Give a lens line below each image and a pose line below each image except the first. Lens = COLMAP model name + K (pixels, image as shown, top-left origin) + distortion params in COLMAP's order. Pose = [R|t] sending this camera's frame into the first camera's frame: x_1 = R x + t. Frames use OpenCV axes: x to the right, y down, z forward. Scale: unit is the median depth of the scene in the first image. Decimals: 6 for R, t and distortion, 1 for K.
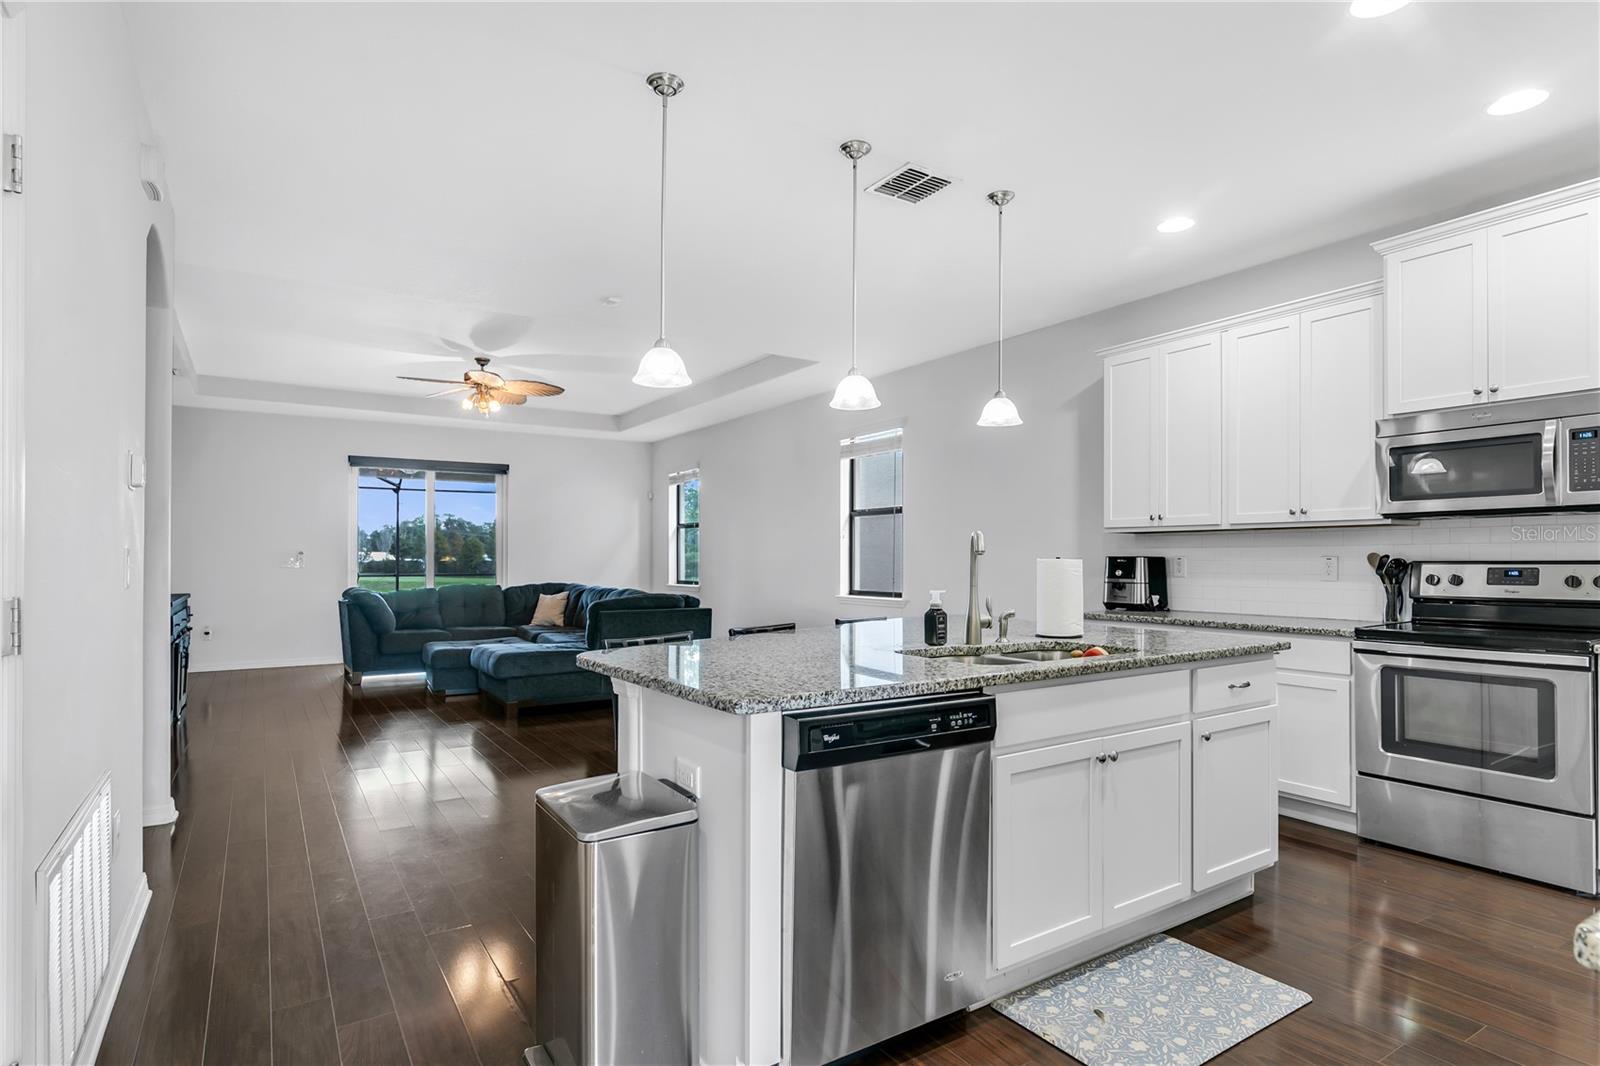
lens RADIAL K [[830.8, 0, 797.7], [0, 830.8, 551.8], [0, 0, 1]] dist [0.000066, -0.000163]
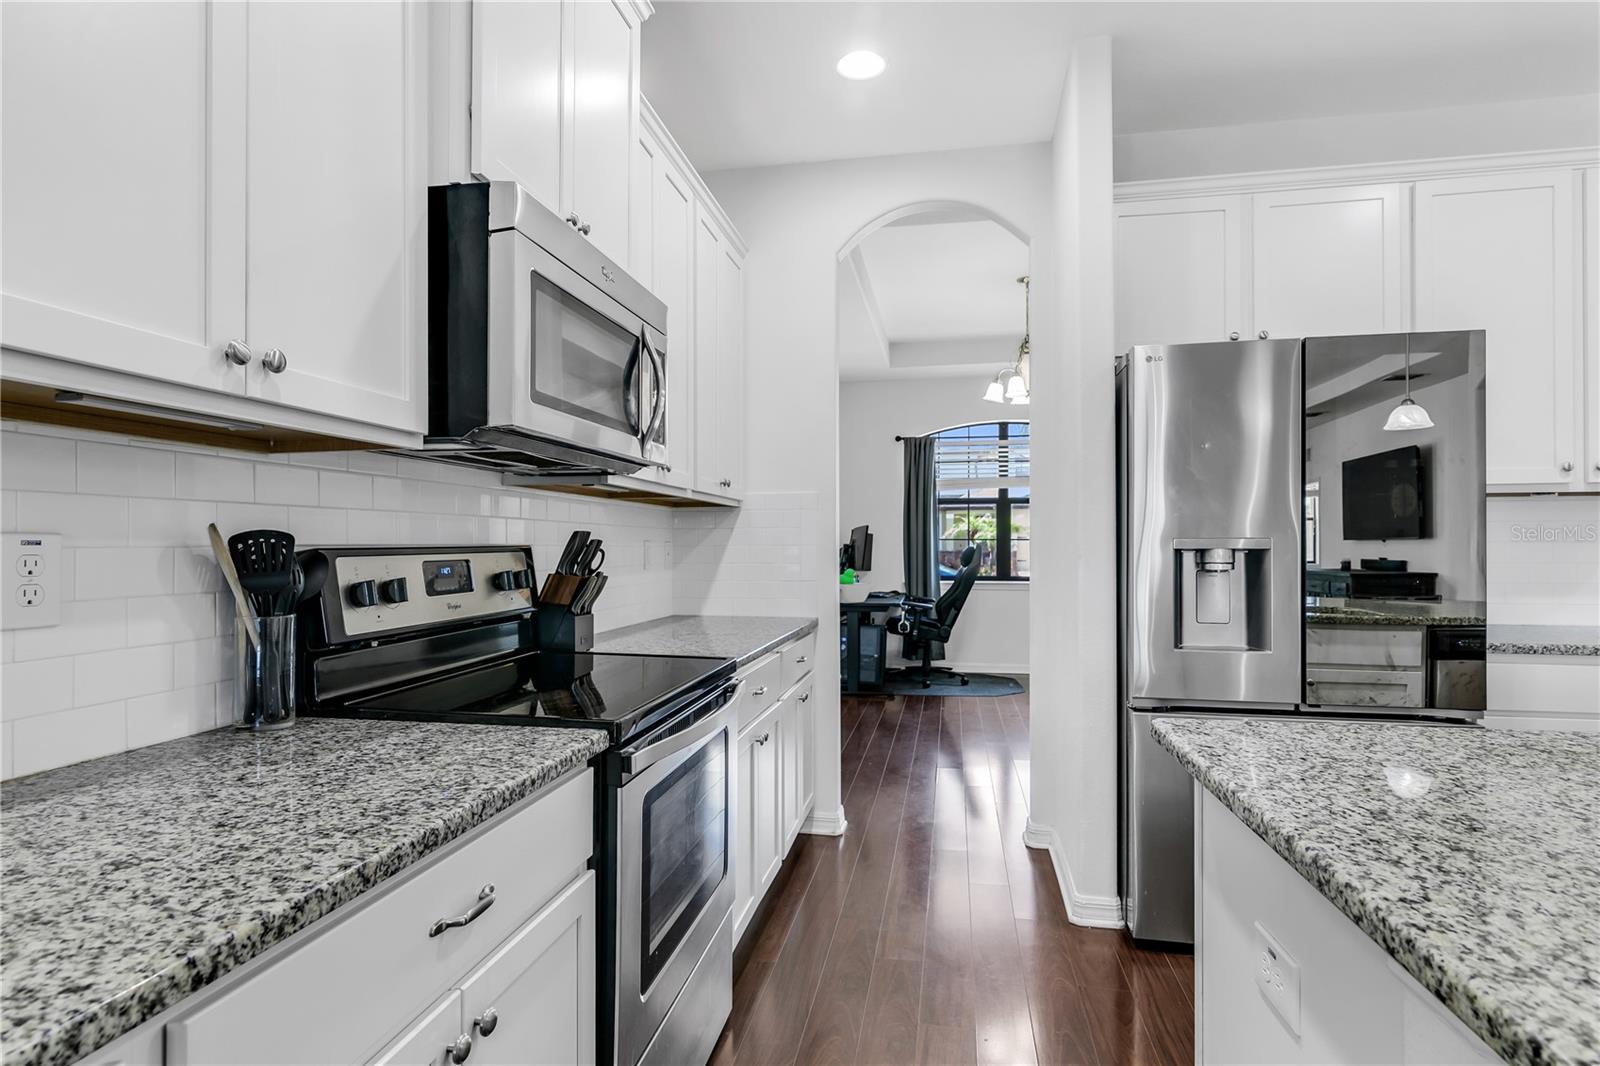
lens RADIAL K [[815.3, 0, 800.3], [0, 815.3, 544.6], [0, 0, 1]] dist [0.016360, -0.000319]
pose [[-0.728102, 0.002726, 0.685463, 0.311201], [-0.003834, 0.999960, -0.008049, 0.010990], [-0.685458, -0.008488, -0.728063, 1.089322]]
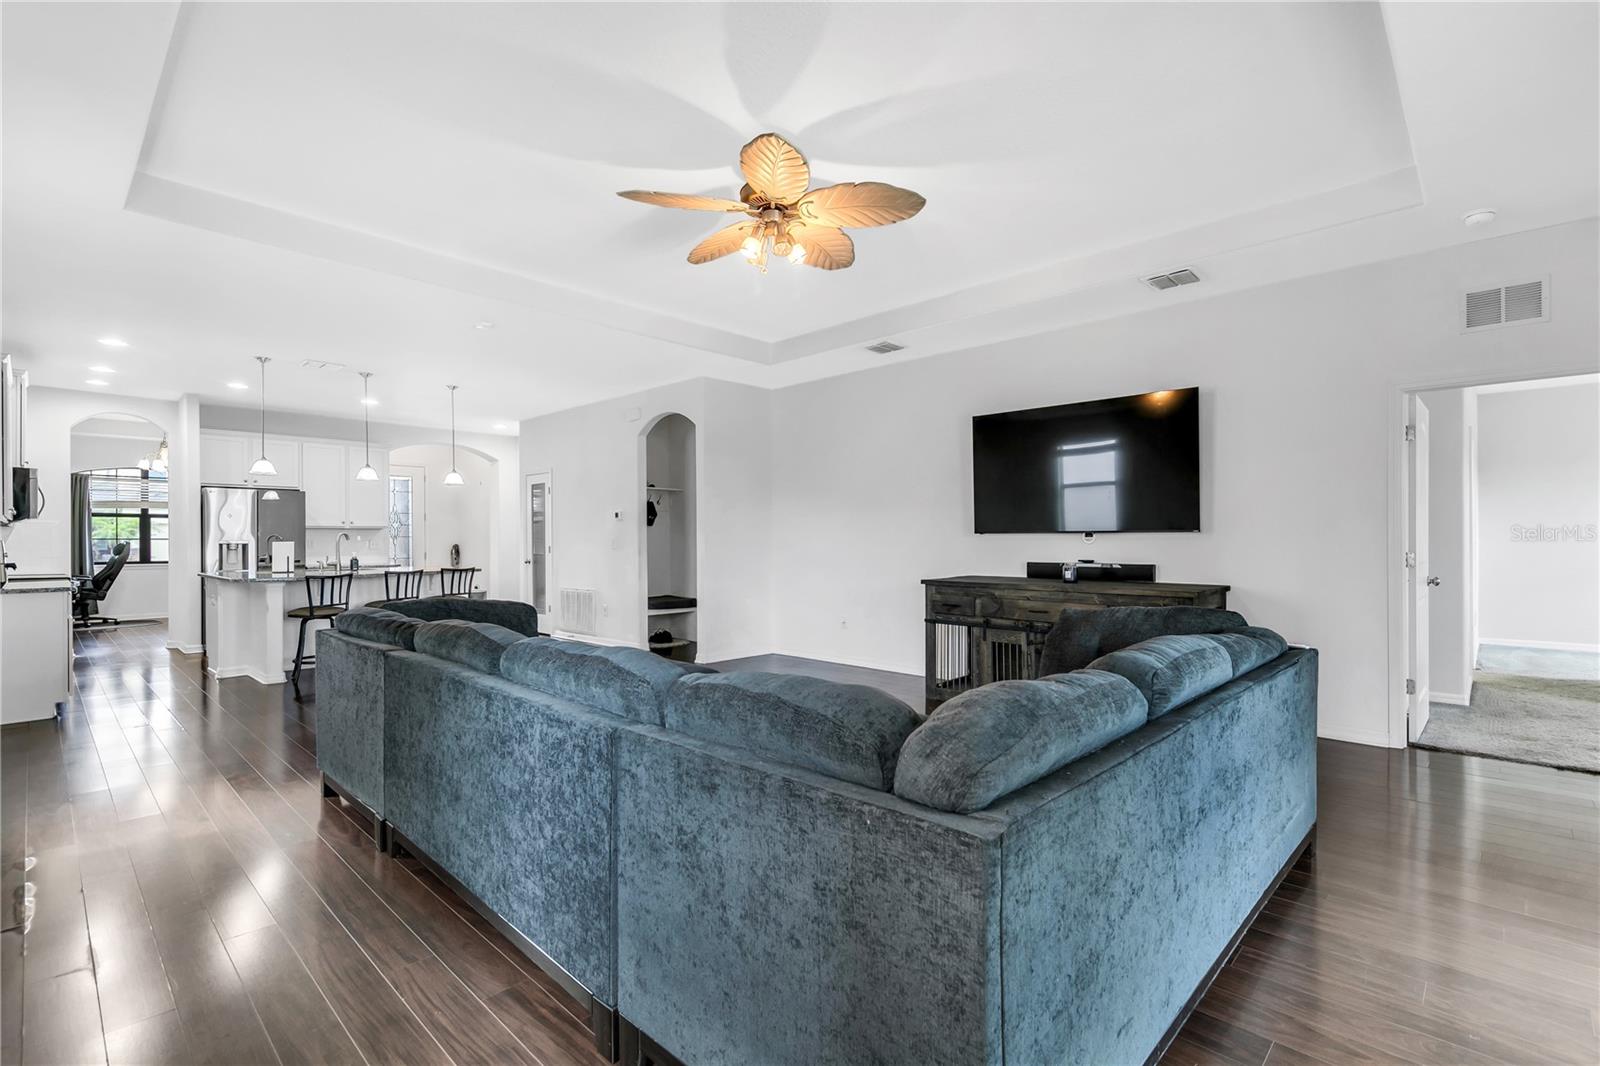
lens RADIAL K [[731.0, 0, 798.6], [0, 731.0, 539.0], [0, 0, 1]] dist [0.001015, -0.000785]
pose [[-0.971441, 0.004472, -0.237239, -0.535249], [0.006482, 0.999949, -0.007696, 0.020146], [0.237192, -0.009014, -0.971421, 2.767853]]
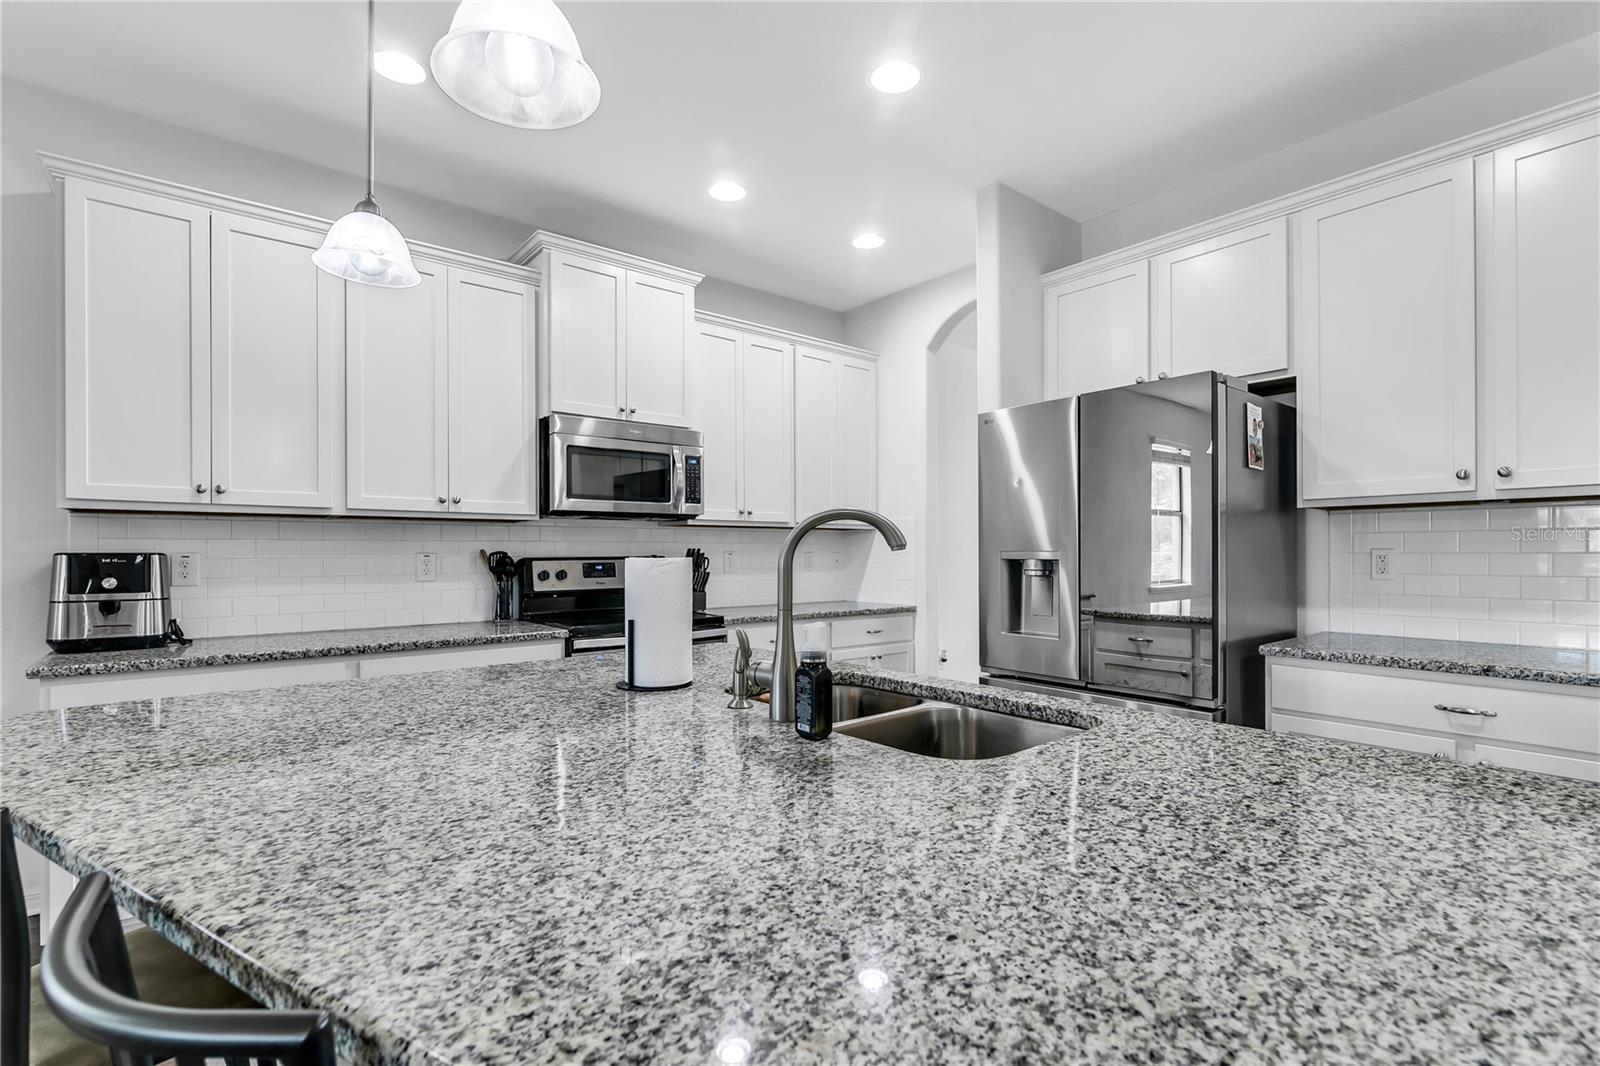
lens RADIAL K [[736.5, 0, 797.2], [0, 736.5, 551.1], [0, 0, 1]] dist [0.002498, -0.000130]
pose [[-0.116314, 0.002528, 0.993209, -0.185298], [-0.005768, 0.999978, -0.003220, 0.003895], [-0.993196, -0.006103, -0.116297, 0.750768]]
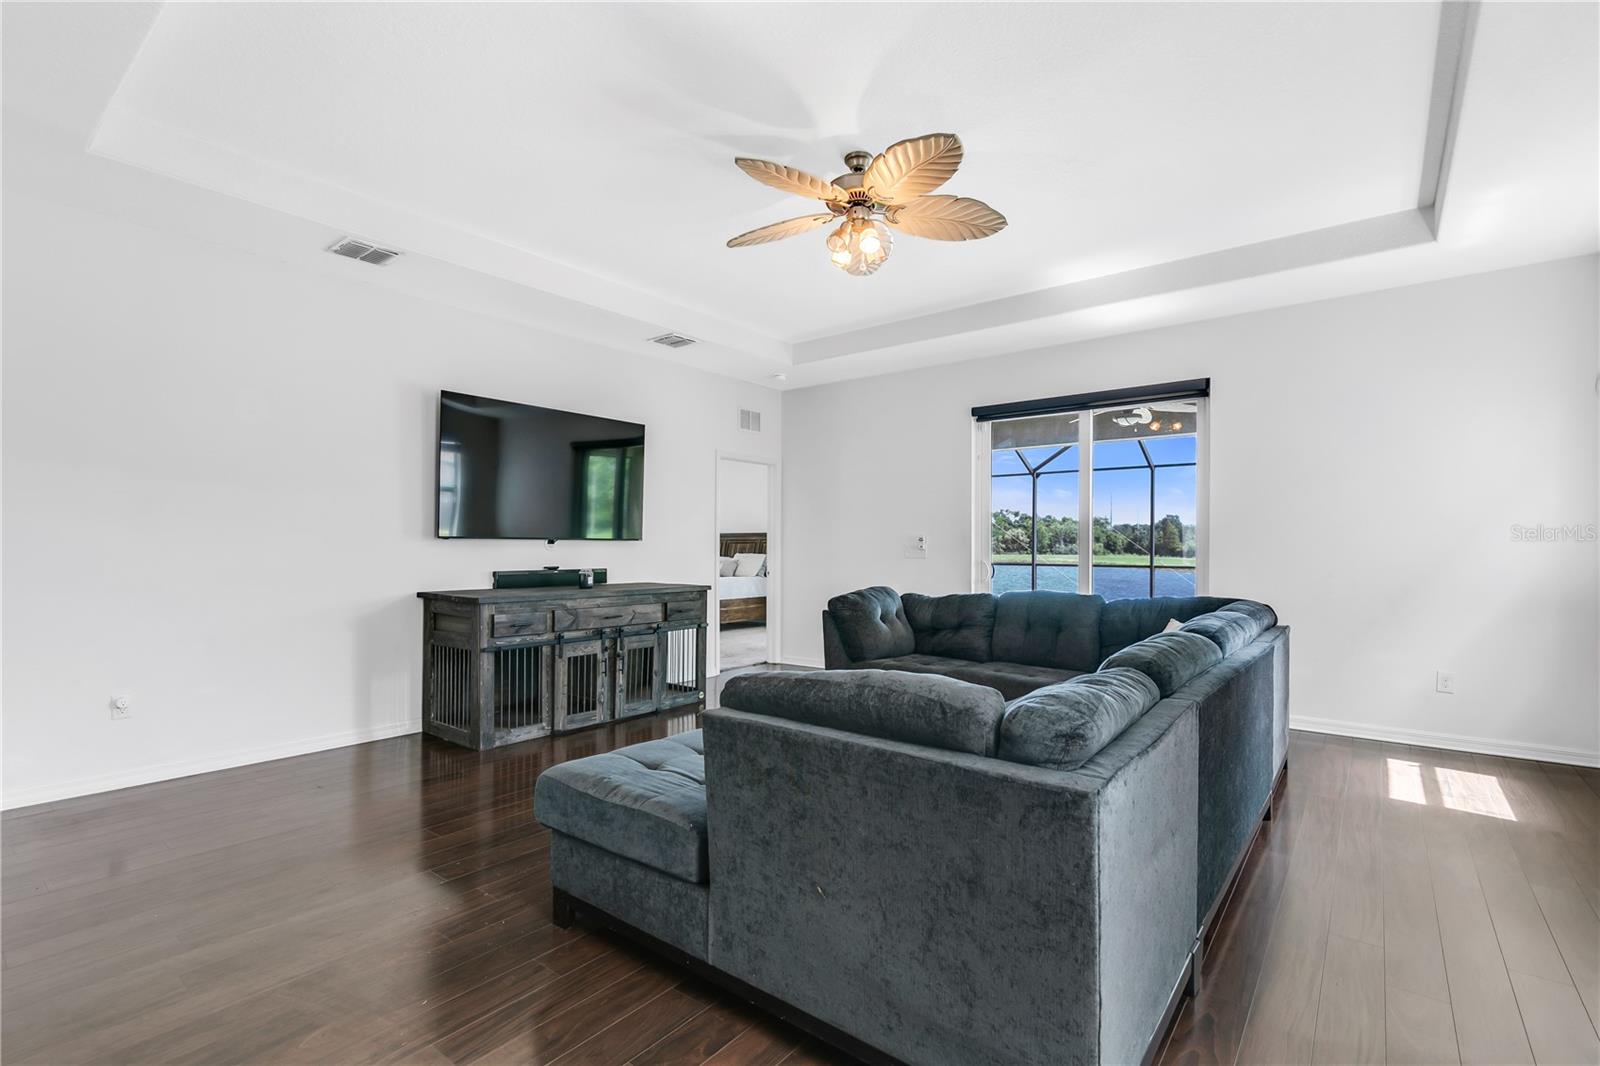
lens RADIAL K [[731.0, 0, 798.6], [0, 731.0, 539.0], [0, 0, 1]] dist [0.001015, -0.000785]
pose [[0.321178, -0.009590, -0.946970, 0.074237], [0.006253, 0.999948, -0.008005, 0.014171], [0.946998, -0.003351, 0.321221, 1.553852]]
